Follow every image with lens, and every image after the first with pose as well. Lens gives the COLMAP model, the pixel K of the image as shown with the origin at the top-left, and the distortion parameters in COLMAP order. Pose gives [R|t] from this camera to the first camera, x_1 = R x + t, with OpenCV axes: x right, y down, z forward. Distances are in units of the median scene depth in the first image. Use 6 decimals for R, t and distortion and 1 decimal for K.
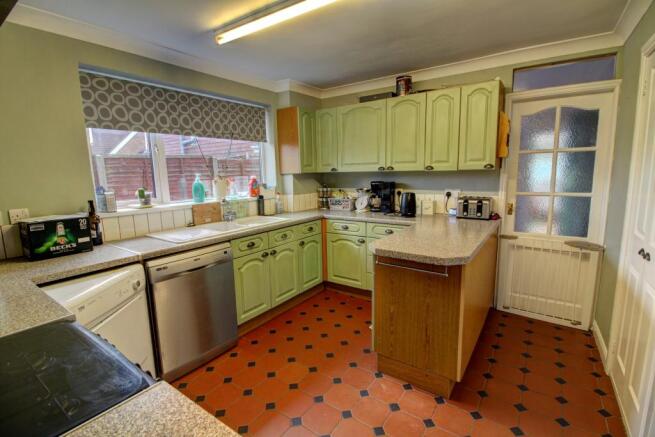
lens RADIAL K [[308.8, 0, 325.3], [0, 308.8, 220.5], [0, 0, 1]] dist [-0.000501, -0.000165]
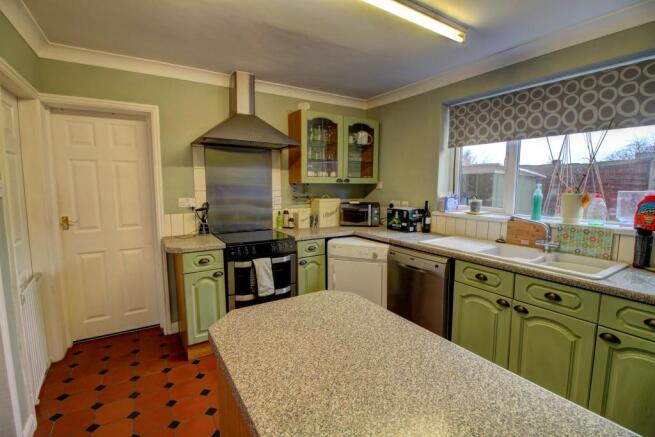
lens RADIAL K [[308.8, 0, 326.0], [0, 308.8, 217.7], [0, 0, 1]] dist [-0.000501, -0.000165]
pose [[-0.389185, 0.124229, -0.912744, 0.590343], [-0.136418, 0.972166, 0.190484, -0.158659], [0.911002, 0.198649, -0.361405, 0.890043]]
